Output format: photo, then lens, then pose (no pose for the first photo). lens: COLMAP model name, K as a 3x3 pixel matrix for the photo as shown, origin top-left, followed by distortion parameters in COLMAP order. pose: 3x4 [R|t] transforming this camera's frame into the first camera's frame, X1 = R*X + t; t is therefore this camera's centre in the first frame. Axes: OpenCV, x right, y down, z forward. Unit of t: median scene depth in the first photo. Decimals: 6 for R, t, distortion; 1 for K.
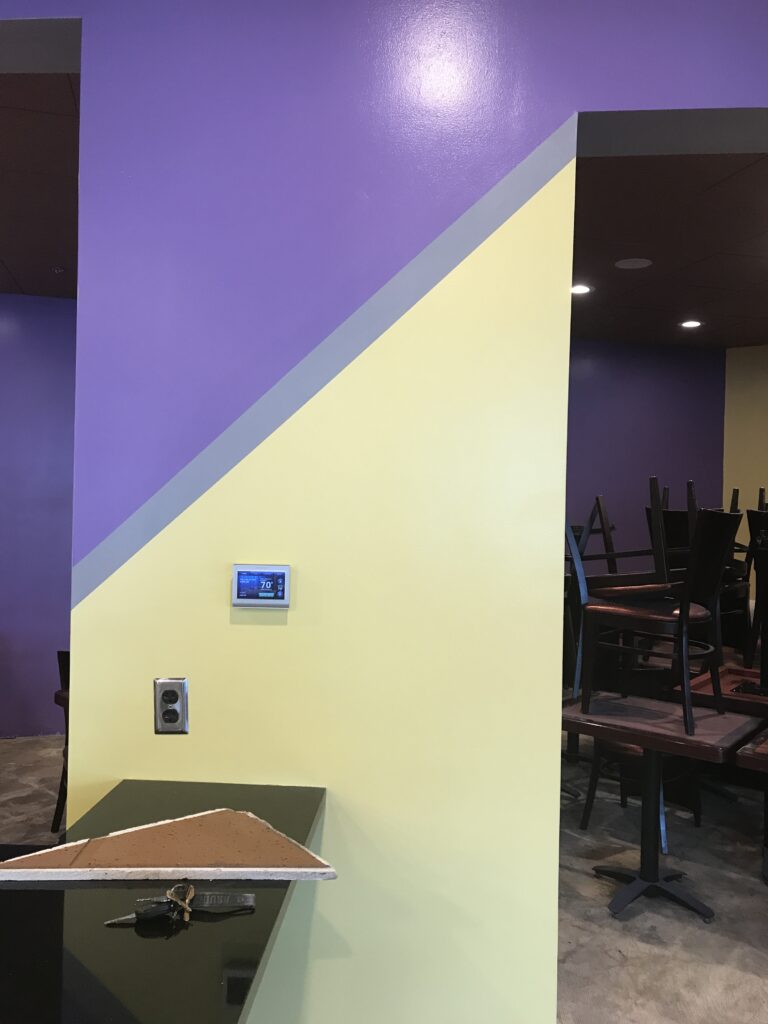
lens RADIAL K [[830.2, 0, 386.3], [0, 830.2, 507.8], [0, 0, 1]] dist [0.033474, -0.041196]
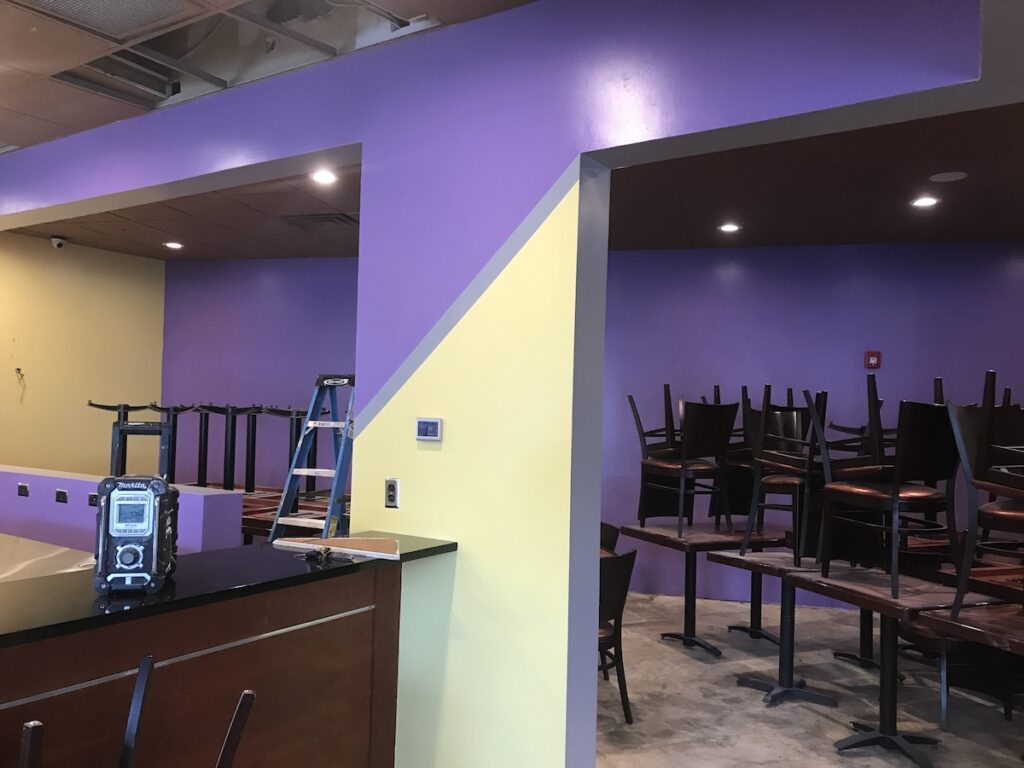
lens RADIAL K [[830.2, 0, 509.7], [0, 830.2, 386.3], [0, 0, 1]] dist [0.033474, -0.041196]
pose [[0.866862, -0.012755, -0.498384, 0.911772], [-0.012455, 0.998807, -0.047225, 0.082218], [0.498392, 0.047145, 0.865669, -0.505881]]
